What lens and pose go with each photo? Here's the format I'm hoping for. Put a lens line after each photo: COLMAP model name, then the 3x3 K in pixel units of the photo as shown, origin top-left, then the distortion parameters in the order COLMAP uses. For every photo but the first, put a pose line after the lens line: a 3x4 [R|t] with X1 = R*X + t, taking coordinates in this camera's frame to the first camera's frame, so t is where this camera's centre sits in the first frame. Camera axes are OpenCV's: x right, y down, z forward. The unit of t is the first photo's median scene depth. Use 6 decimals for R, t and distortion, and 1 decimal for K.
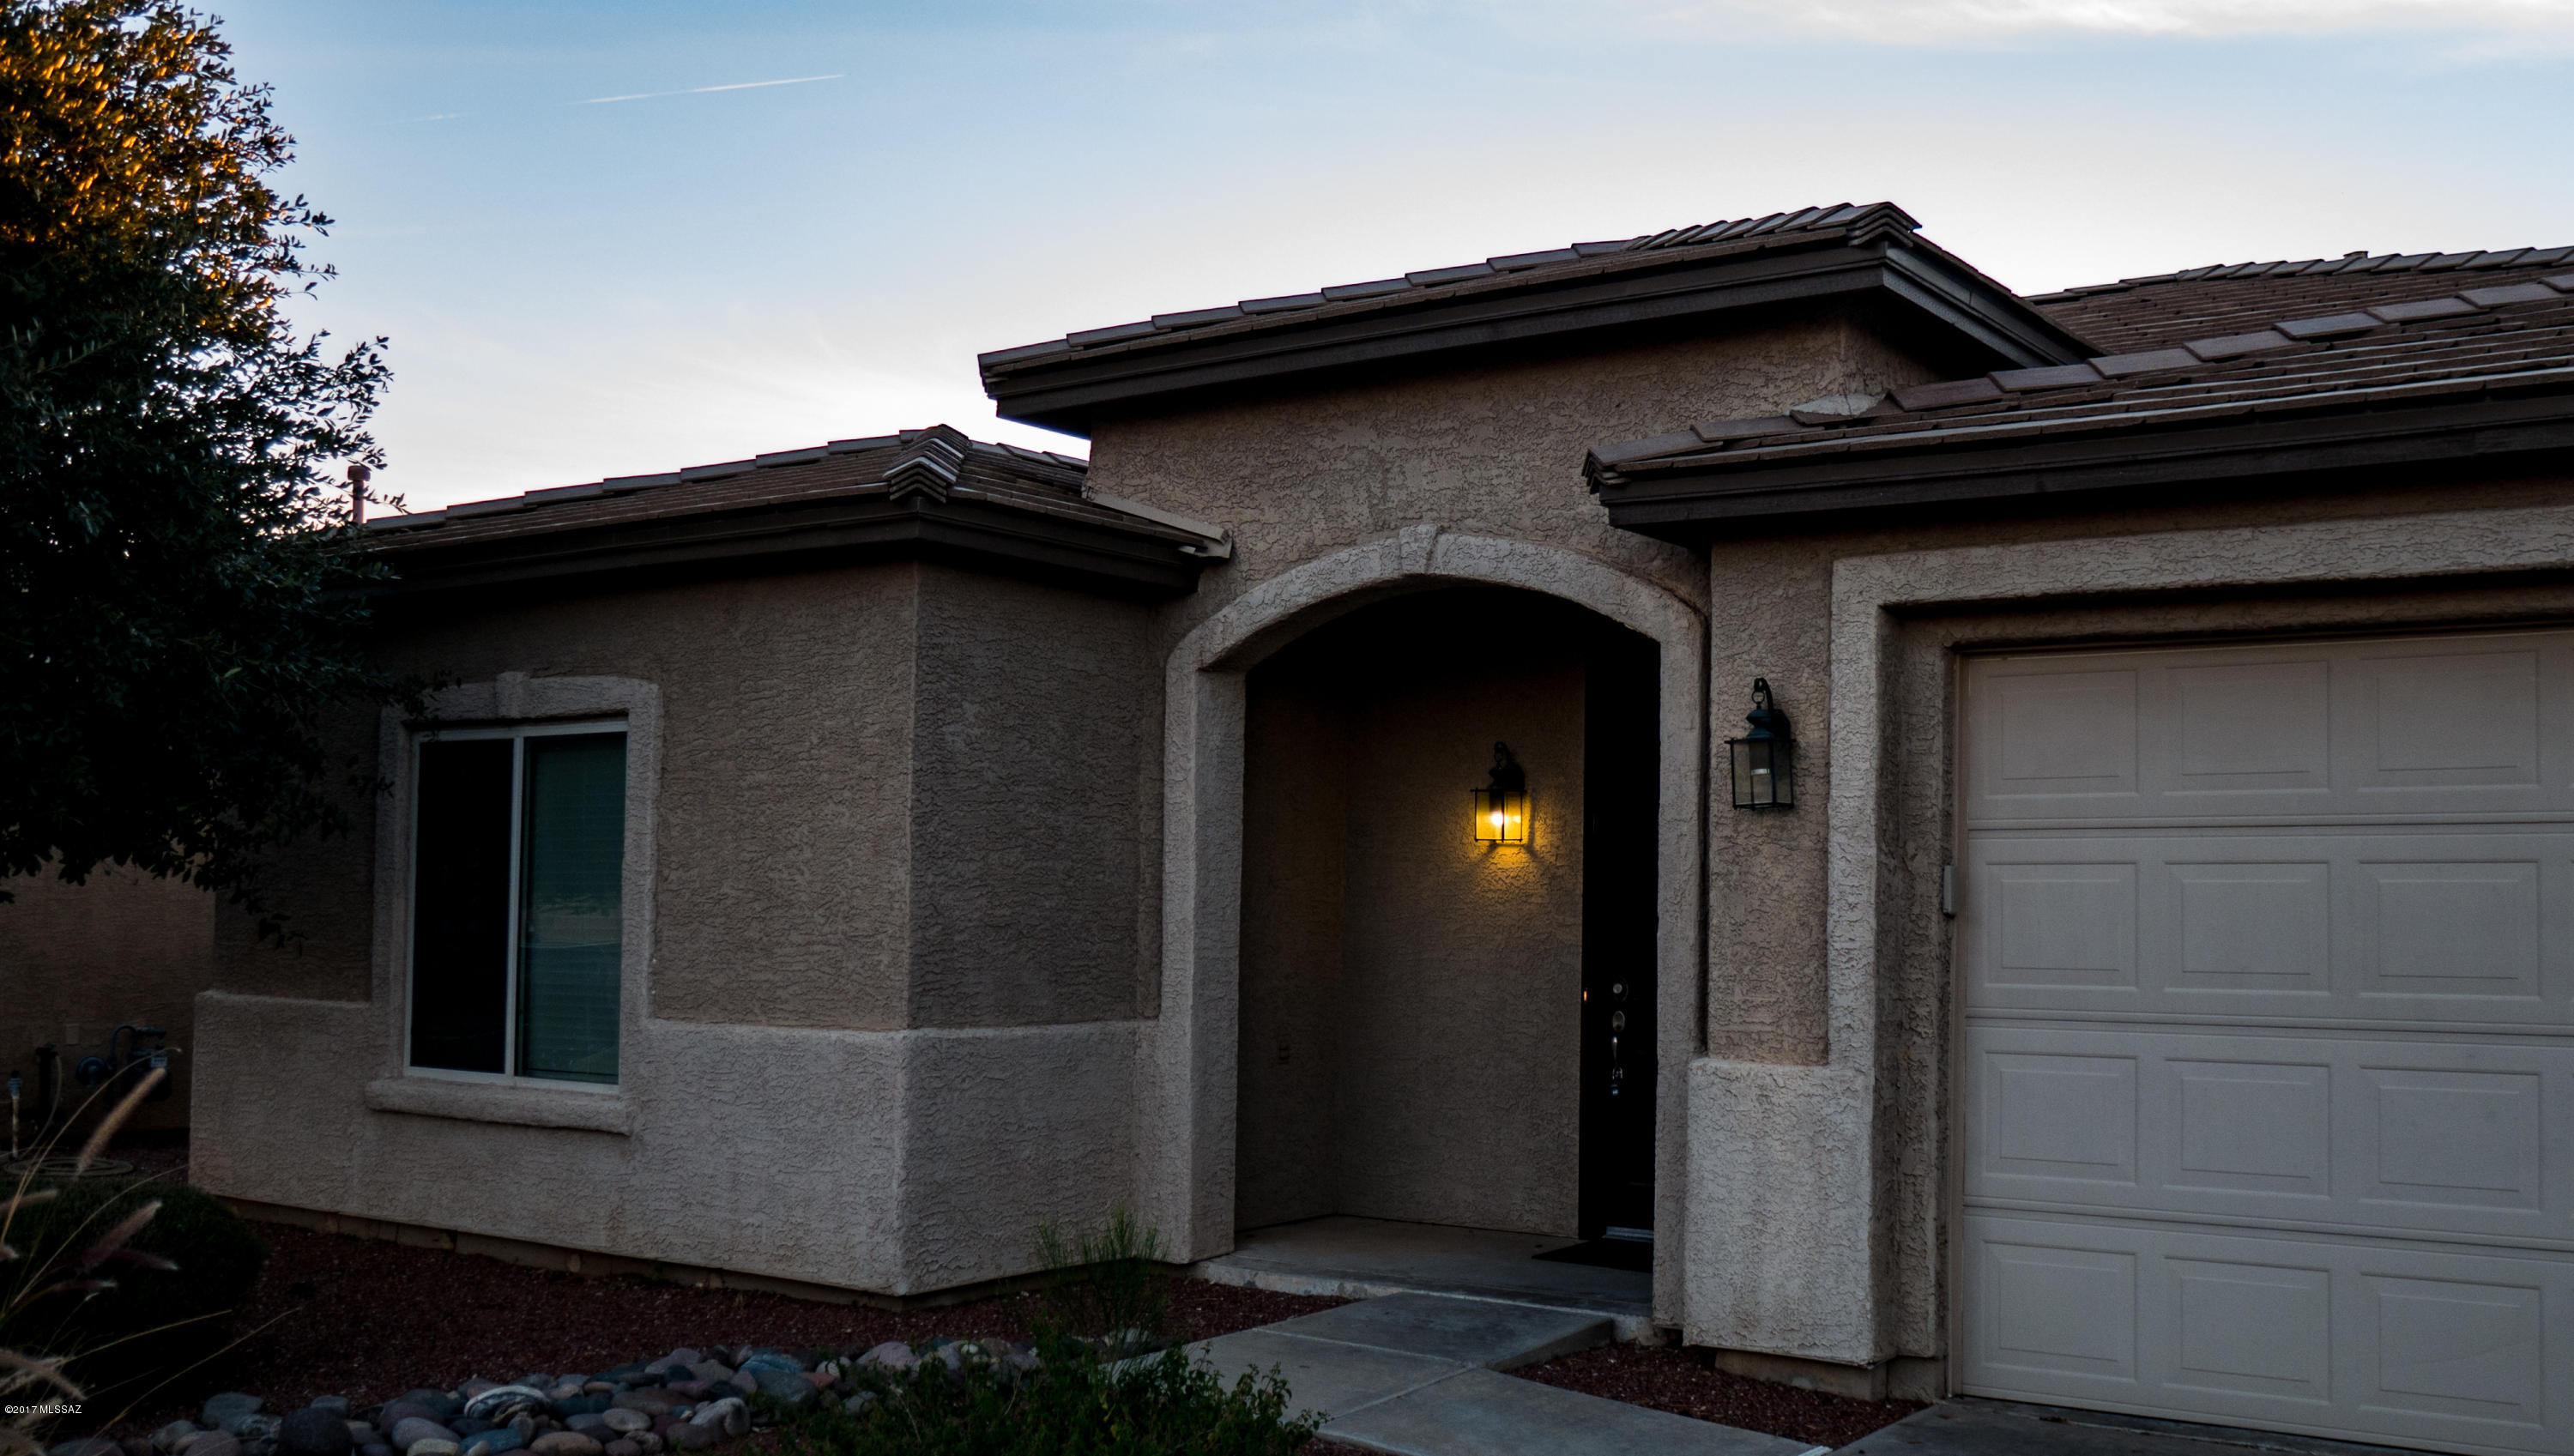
lens RADIAL K [[2283.0, 0, 1285.7], [0, 2283.0, 824.9], [0, 0, 1]] dist [-0.034594, 0.005272]
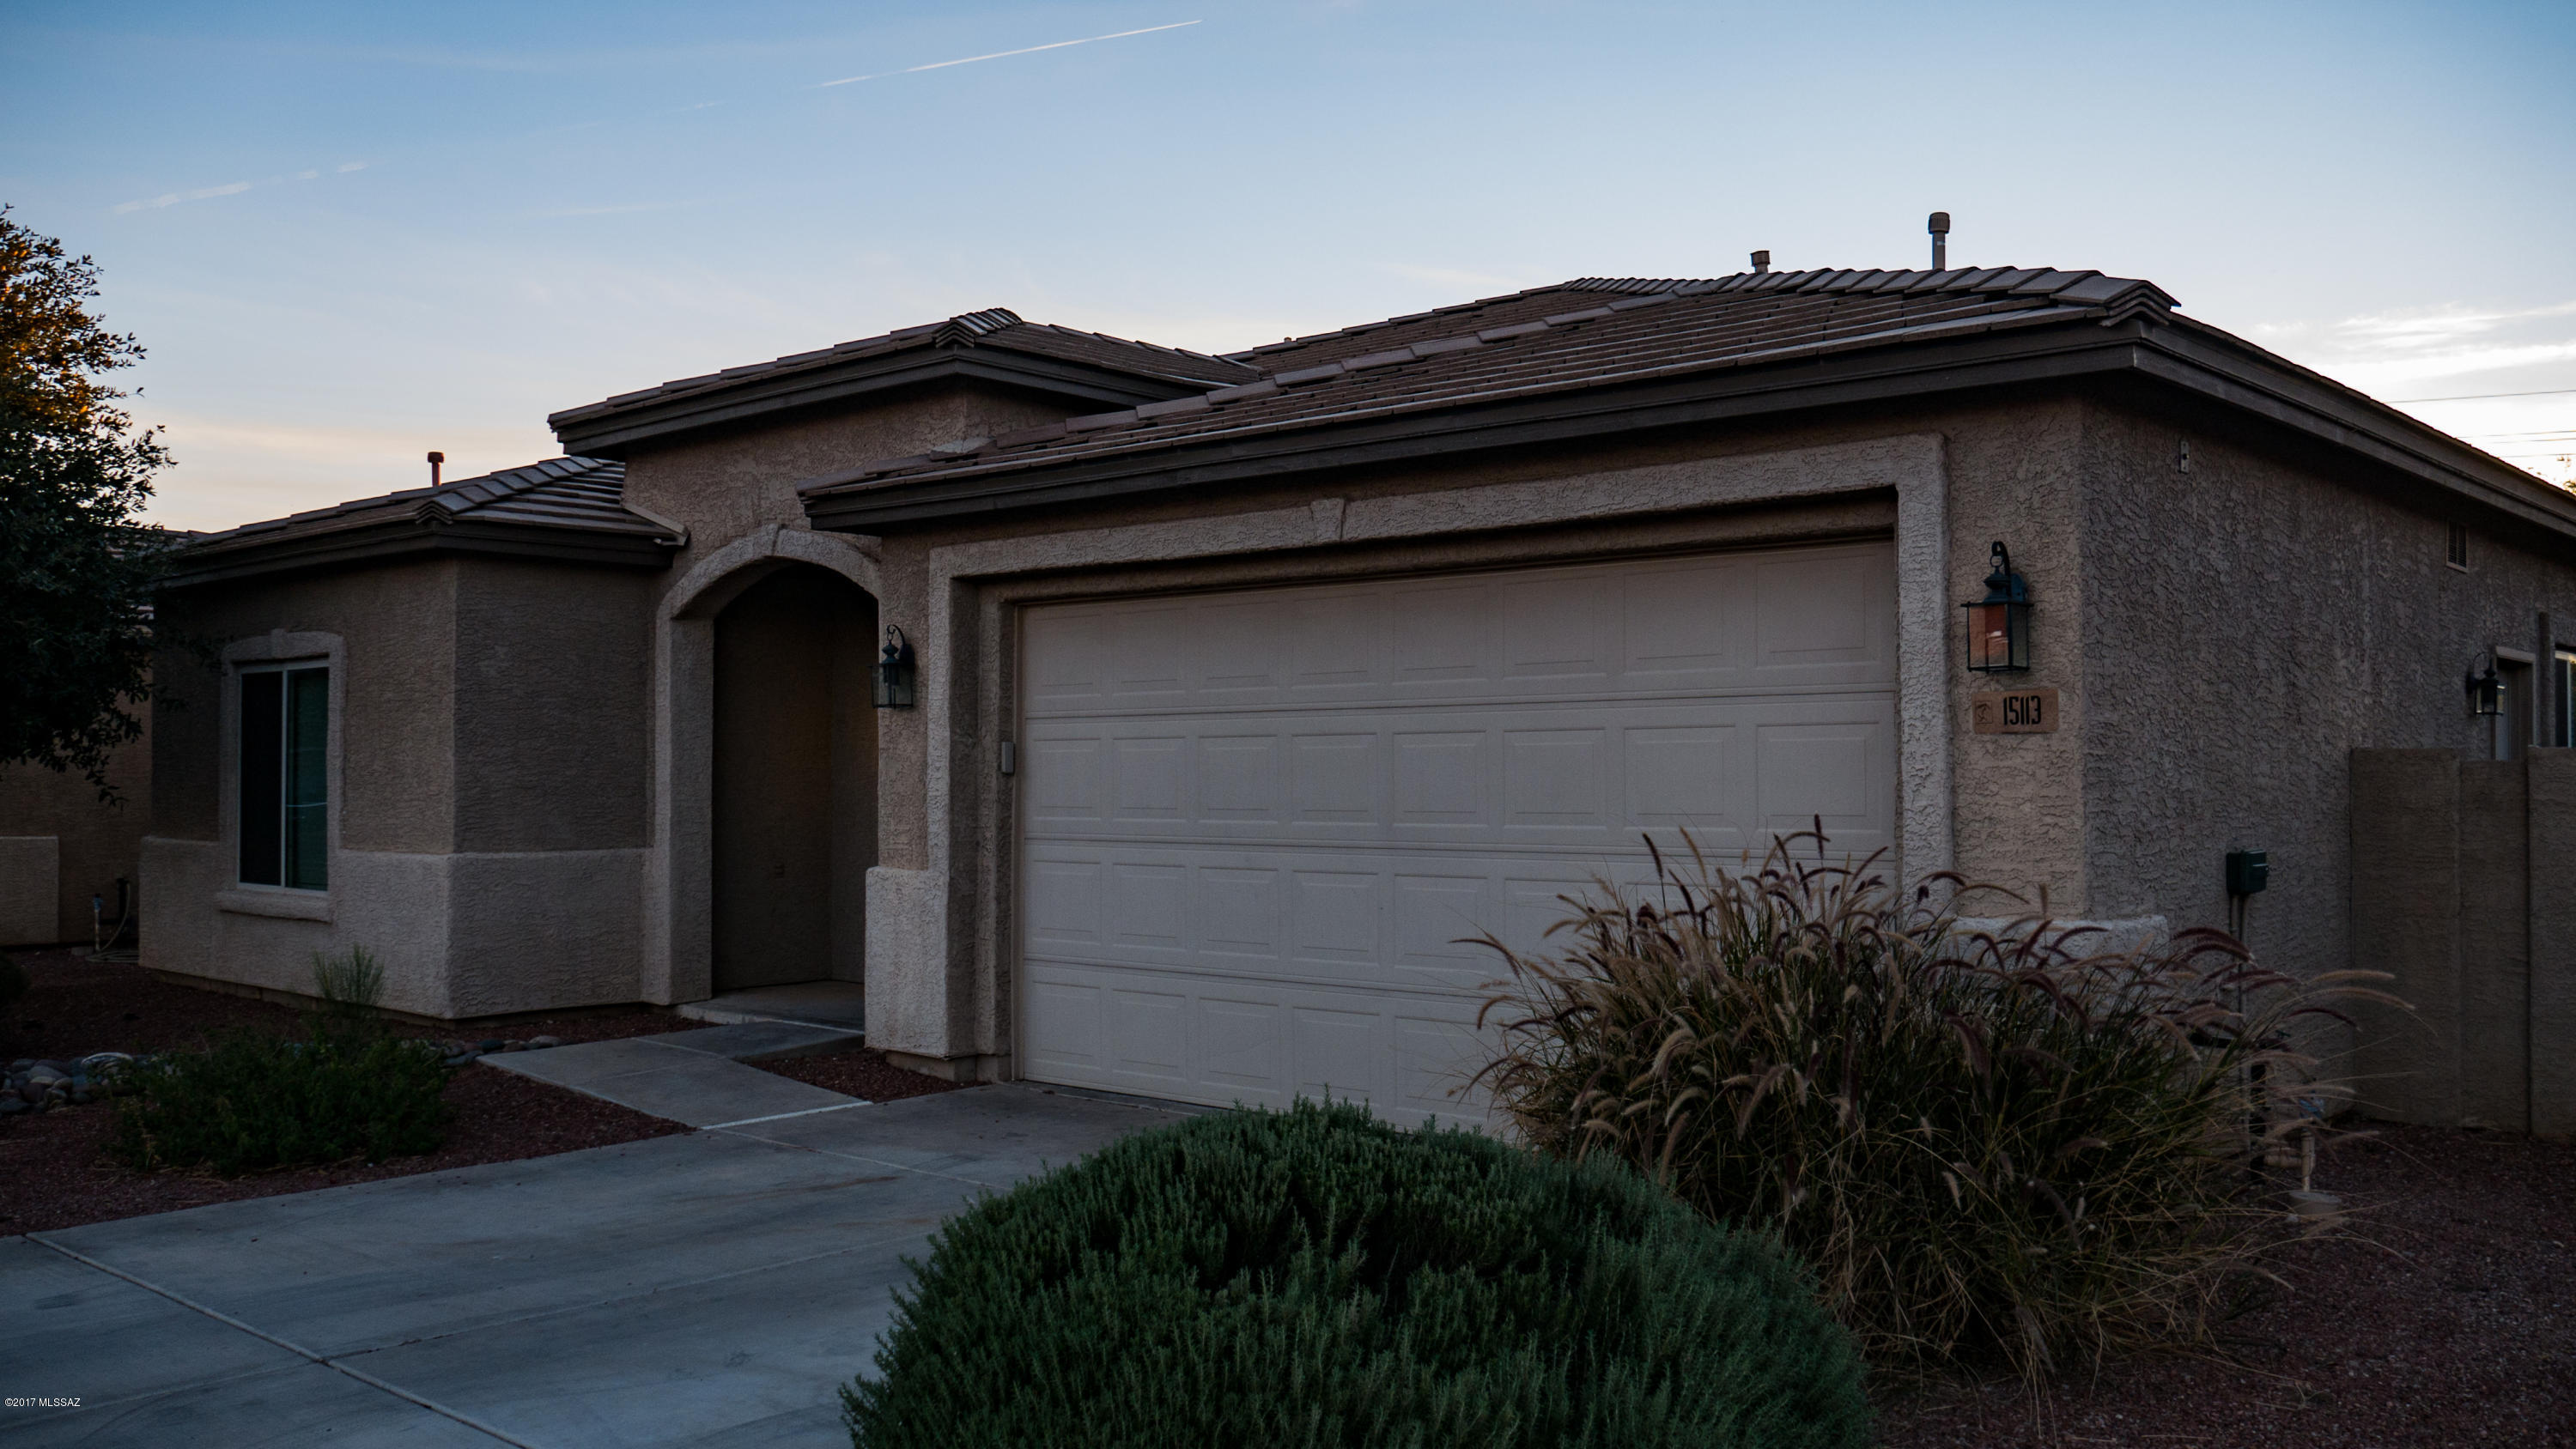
lens RADIAL K [[2097.5, 0, 1288.0], [0, 2097.5, 724.5], [0, 0, 1]] dist [-0.034072, 0.012482]
pose [[0.989707, -0.017174, -0.142072, 0.612743], [0.019448, 0.999704, 0.014634, -0.010157], [0.141778, -0.017246, 0.989748, -0.355719]]
